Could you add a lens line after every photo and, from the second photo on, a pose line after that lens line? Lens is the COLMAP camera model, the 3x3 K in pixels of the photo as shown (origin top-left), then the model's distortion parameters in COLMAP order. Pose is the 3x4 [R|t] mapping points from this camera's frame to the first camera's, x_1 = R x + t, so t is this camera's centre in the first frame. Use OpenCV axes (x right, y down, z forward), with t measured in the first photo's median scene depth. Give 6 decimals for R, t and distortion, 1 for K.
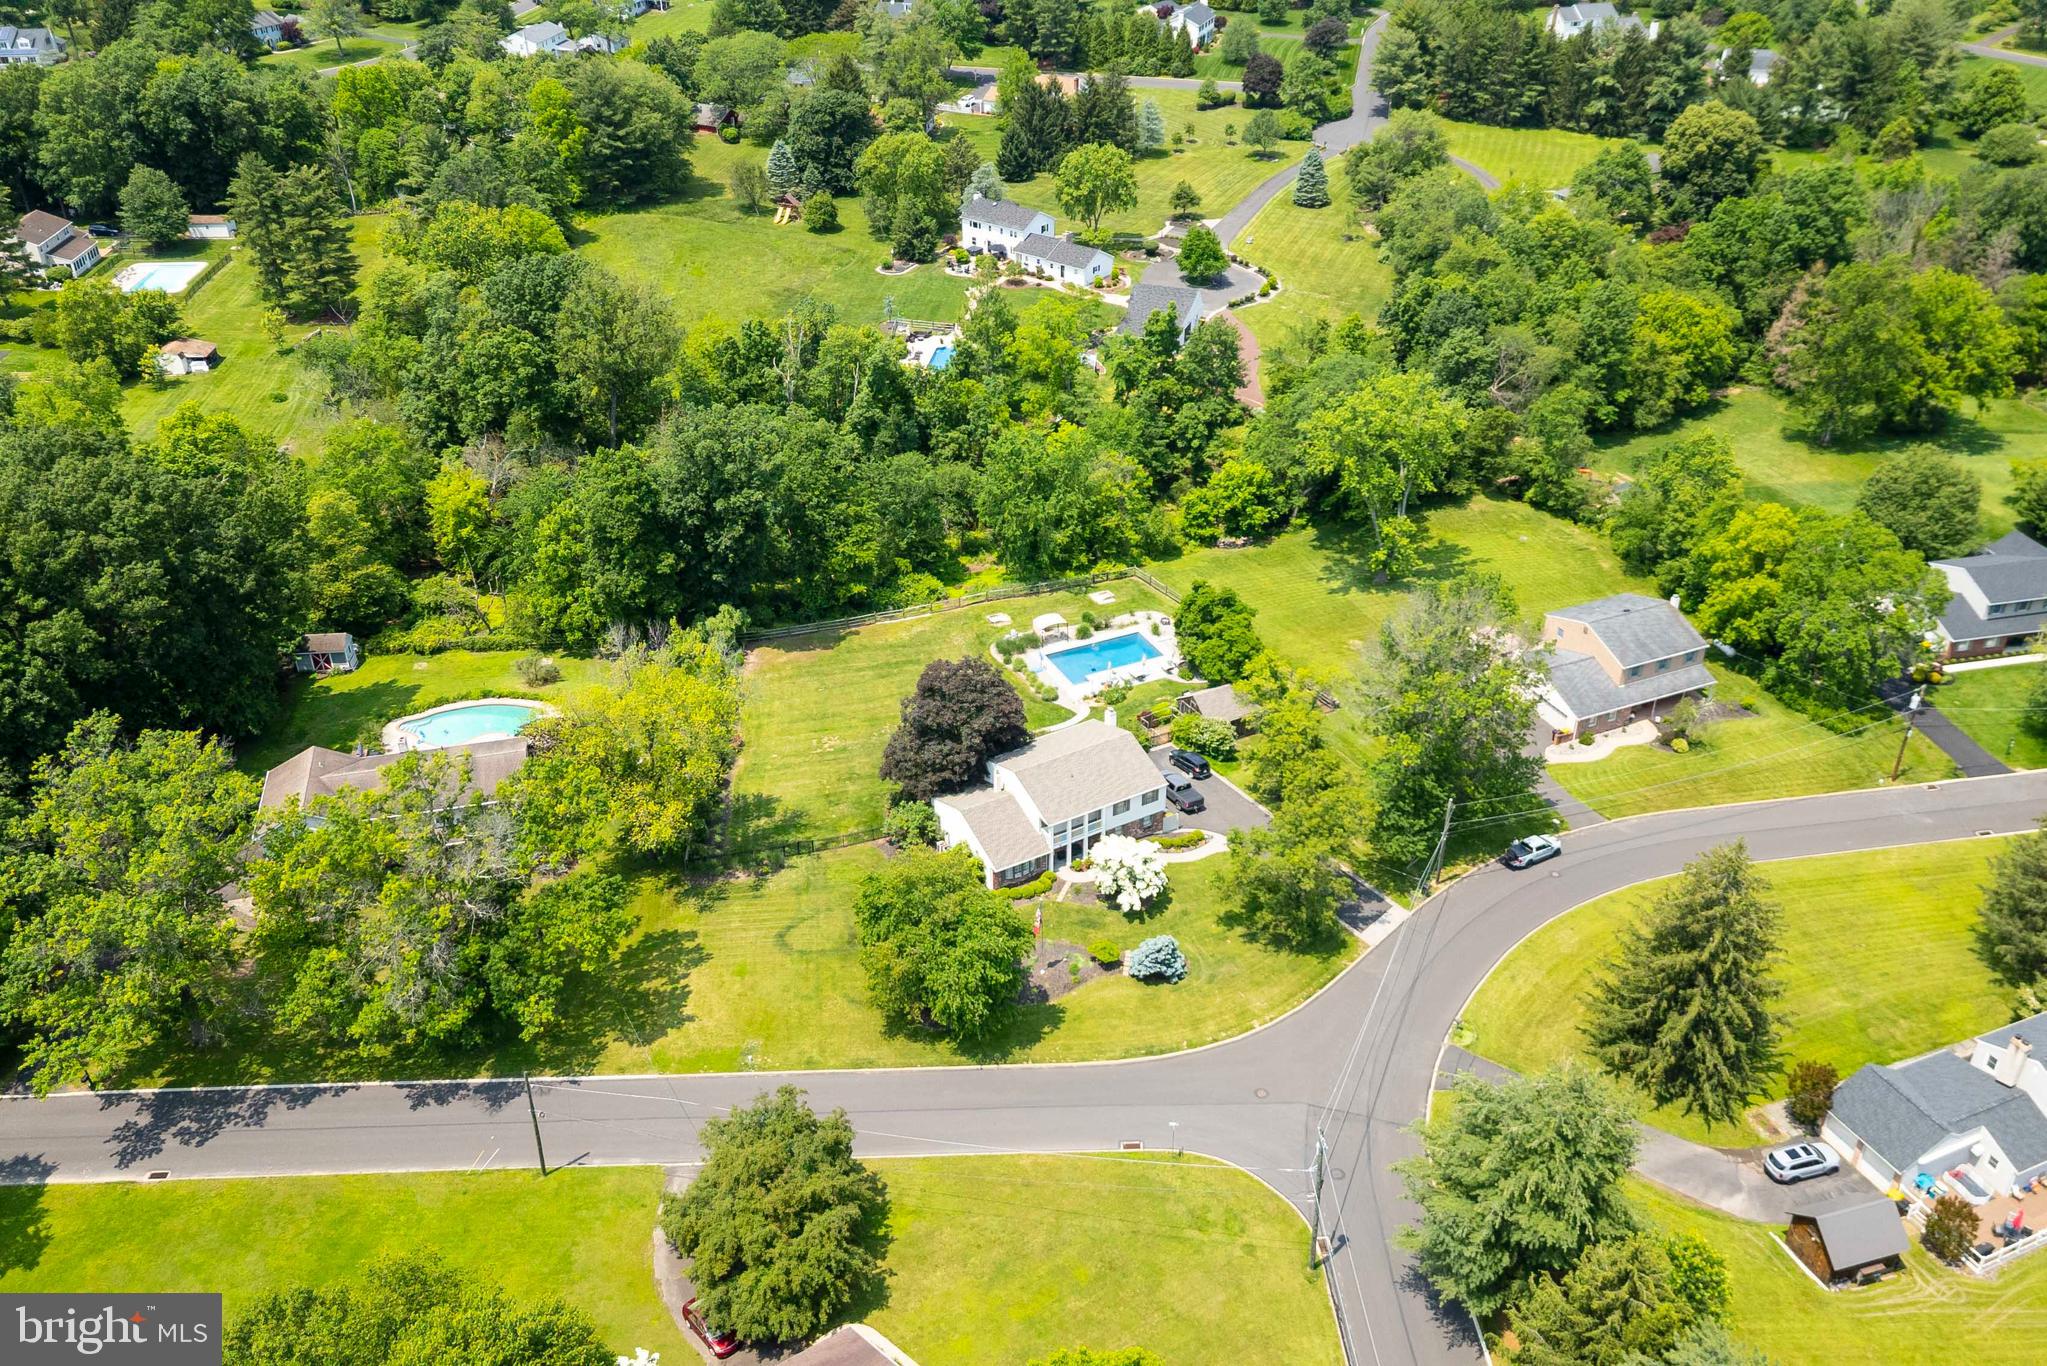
lens RADIAL K [[1710.1, 0, 1018.4], [0, 1710.1, 686.8], [0, 0, 1]] dist [0.072929, -0.093152]
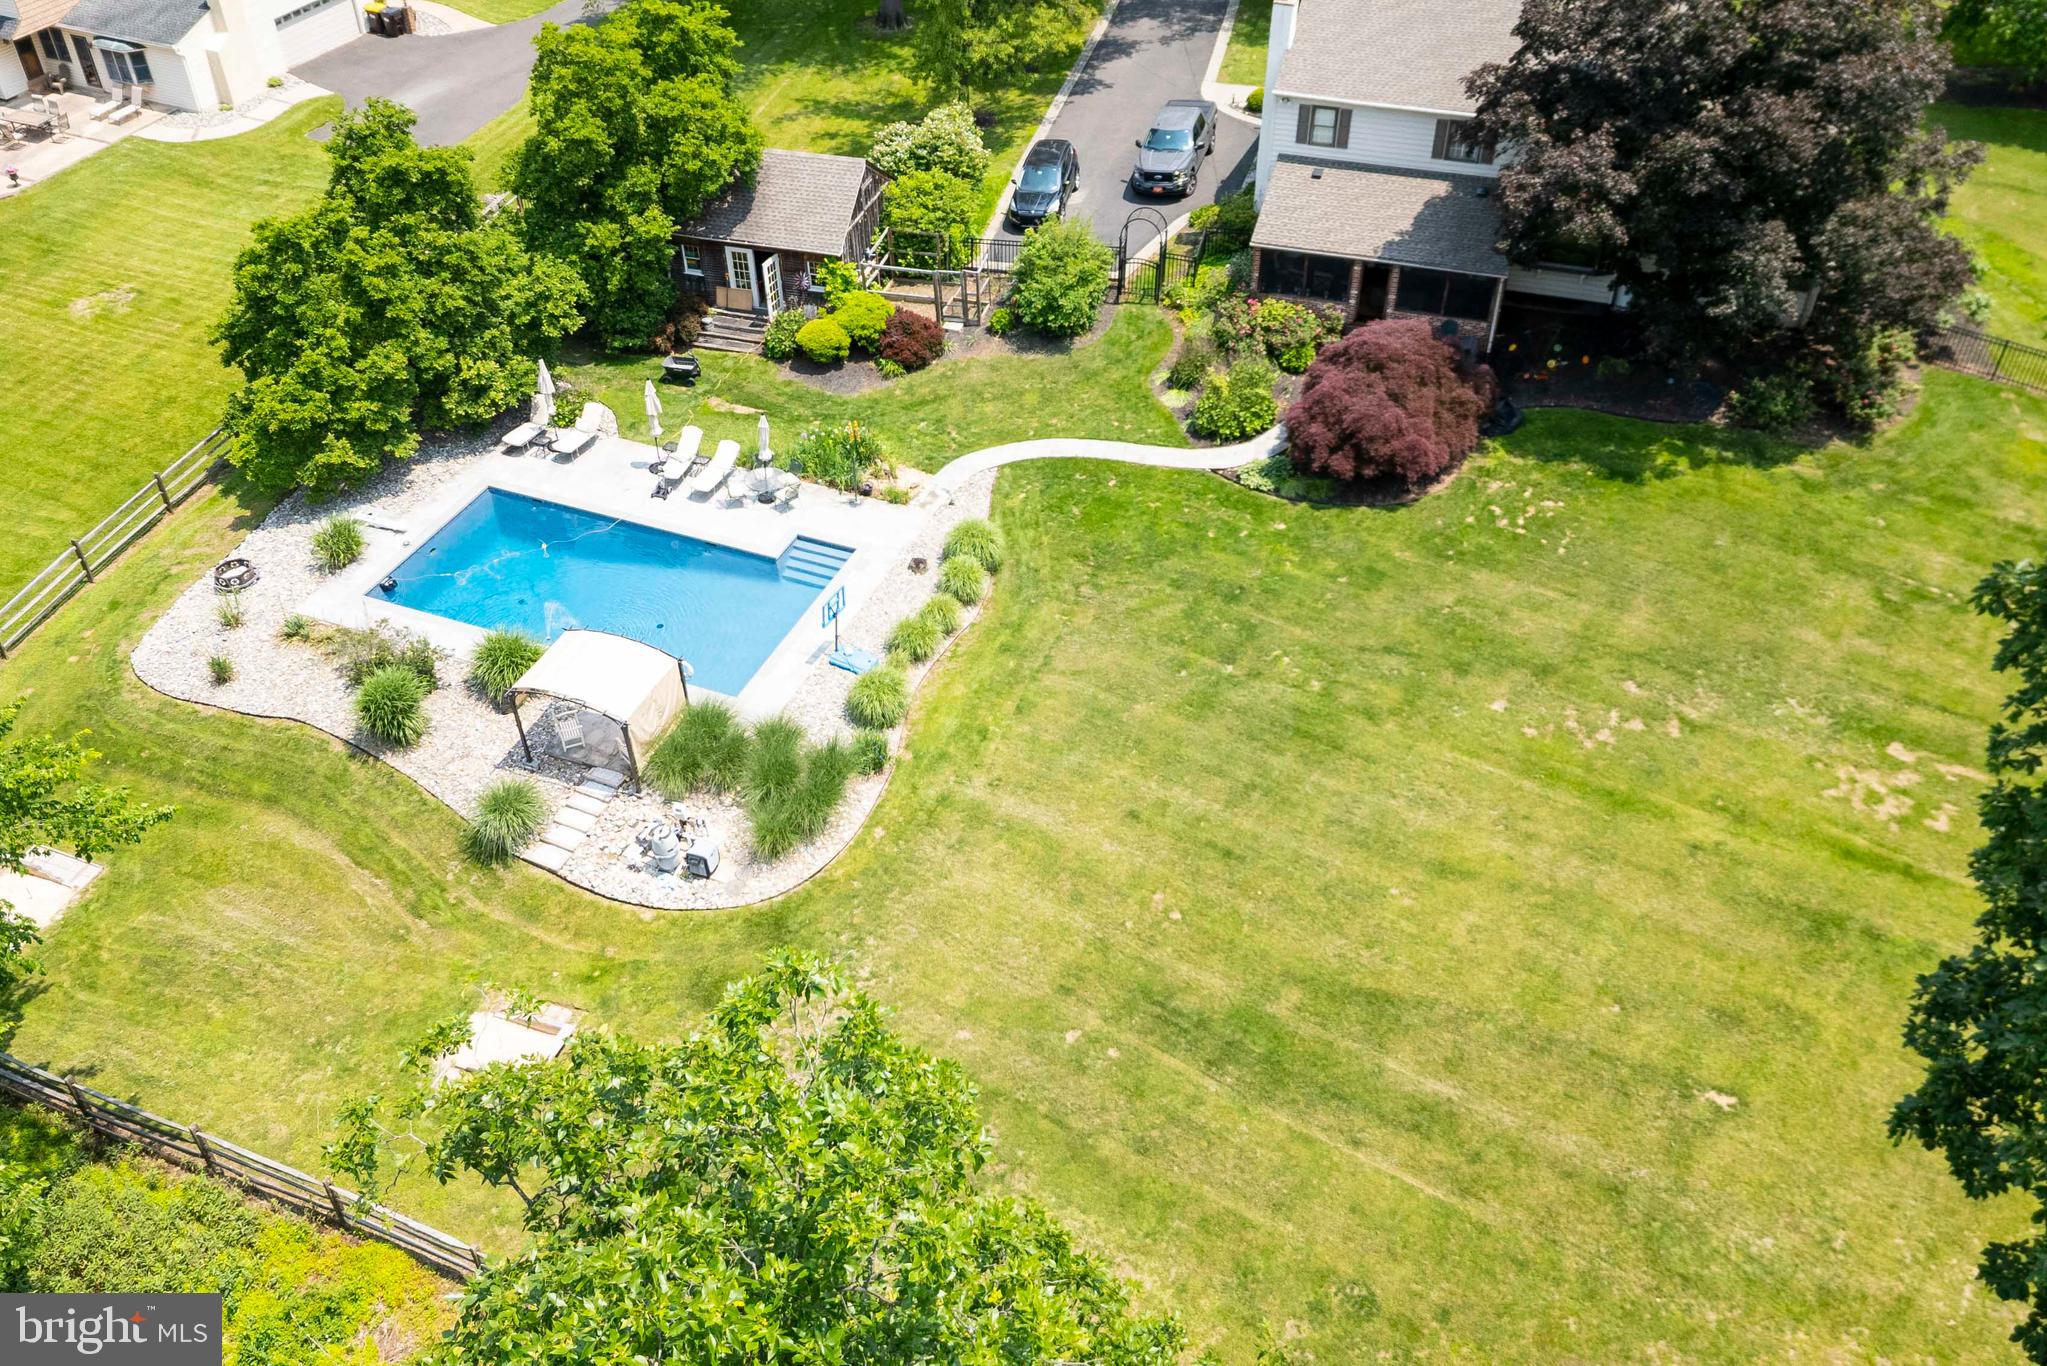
lens RADIAL K [[1710.1, 0, 1019.5], [0, 1710.1, 689.6], [0, 0, 1]] dist [0.072929, -0.093152]
pose [[-0.684945, -0.460179, 0.564877, -0.130004], [0.391715, 0.421130, 0.818052, -0.177455], [-0.614337, 0.781591, -0.108192, 0.895451]]
